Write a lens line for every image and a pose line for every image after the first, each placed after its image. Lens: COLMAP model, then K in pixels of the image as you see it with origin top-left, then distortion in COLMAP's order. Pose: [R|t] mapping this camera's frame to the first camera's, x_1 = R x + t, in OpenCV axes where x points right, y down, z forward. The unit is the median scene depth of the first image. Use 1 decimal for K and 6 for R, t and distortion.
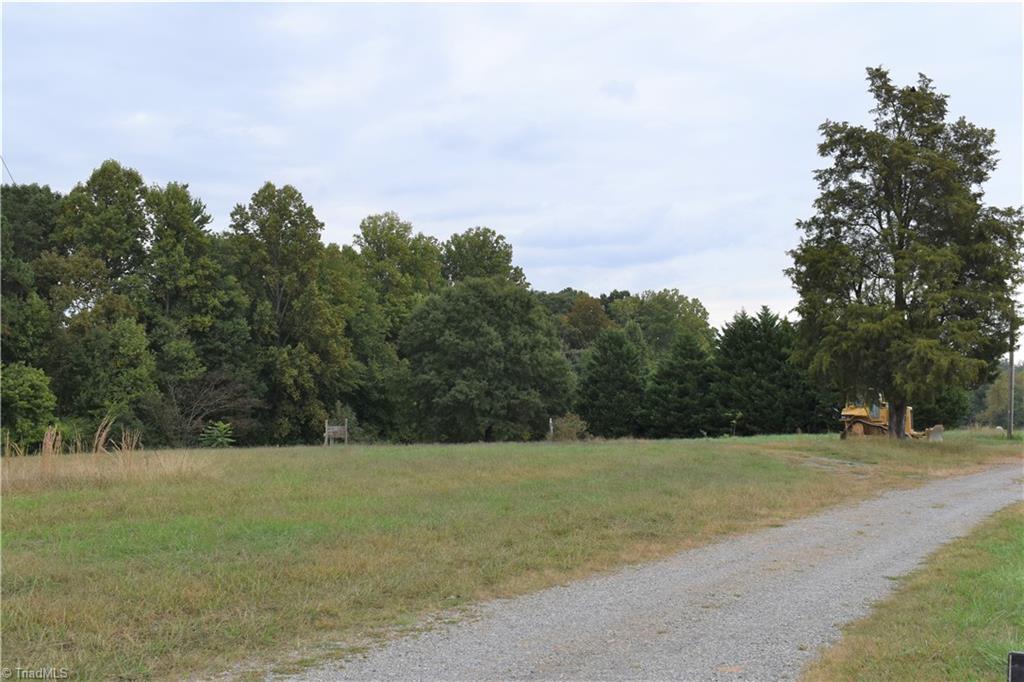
lens RADIAL K [[1178.7, 0, 512.0], [0, 1178.7, 340.8], [0, 0, 1]] dist [-0.008859, 0.000000]
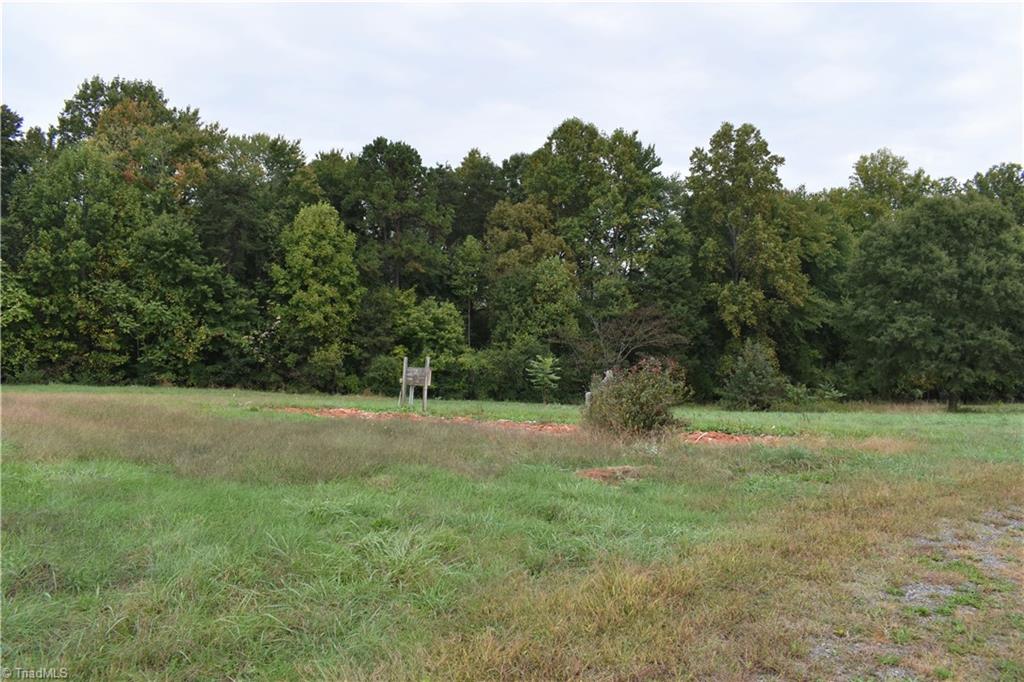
lens RADIAL K [[803.4, 0, 524.2], [0, 803.4, 327.1], [0, 0, 1]] dist [-0.067073, 0.000388]
pose [[0.786172, 0.007605, -0.617961, 0.090274], [0.013630, 0.999468, 0.029640, 0.020517], [0.617858, -0.031725, 0.785650, 0.381267]]
